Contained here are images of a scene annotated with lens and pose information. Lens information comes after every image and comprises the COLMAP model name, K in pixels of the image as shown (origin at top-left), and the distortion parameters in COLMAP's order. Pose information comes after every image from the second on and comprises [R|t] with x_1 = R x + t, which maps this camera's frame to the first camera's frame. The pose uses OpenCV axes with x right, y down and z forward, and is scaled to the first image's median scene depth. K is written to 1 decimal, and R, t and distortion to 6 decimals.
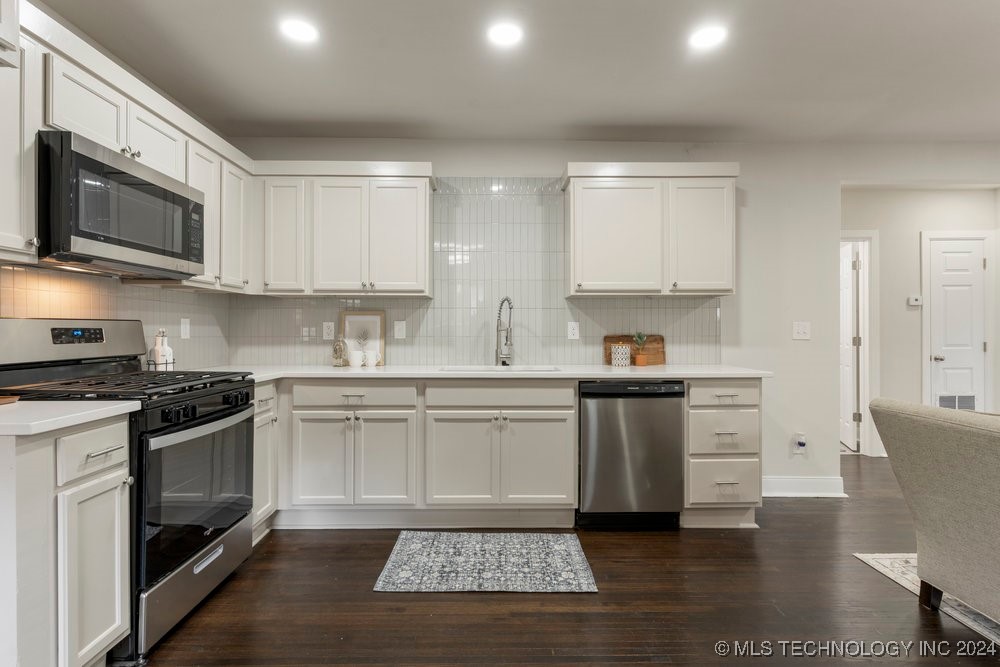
lens RADIAL K [[486.4, 0, 501.2], [0, 486.4, 329.7], [0, 0, 1]] dist [0.002704, -0.000266]
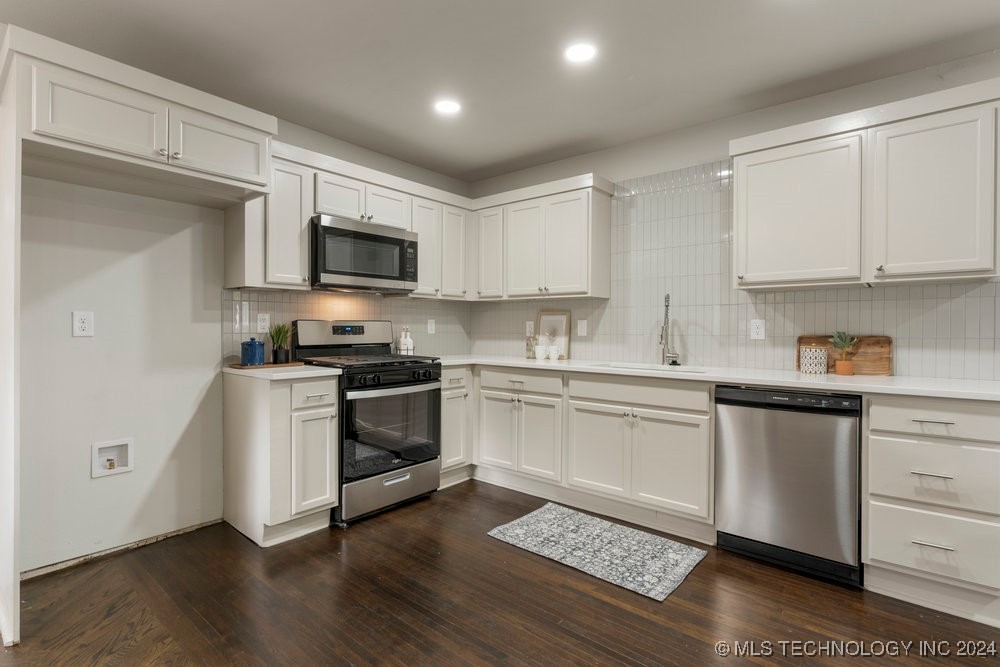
lens RADIAL K [[486.4, 0, 500.5], [0, 486.4, 331.8], [0, 0, 1]] dist [0.002704, -0.000266]
pose [[0.753733, 0.007792, -0.657134, 0.459297], [-0.003978, 0.999965, 0.007294, 0.001970], [0.657168, -0.002884, 0.753738, 0.056669]]
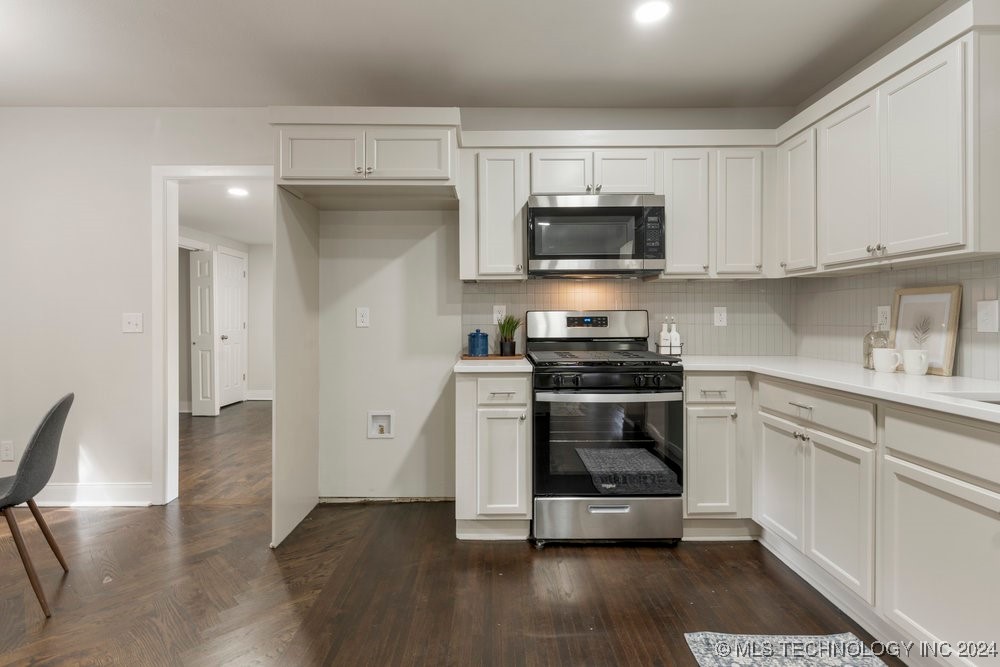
lens RADIAL K [[486.4, 0, 492.8], [0, 486.4, 318.2], [0, 0, 1]] dist [0.002704, -0.000266]
pose [[-0.025971, -0.001362, -0.999662, 0.442383], [0.002861, 0.999995, -0.001437, 0.001607], [0.999659, -0.002897, -0.025967, 0.546347]]
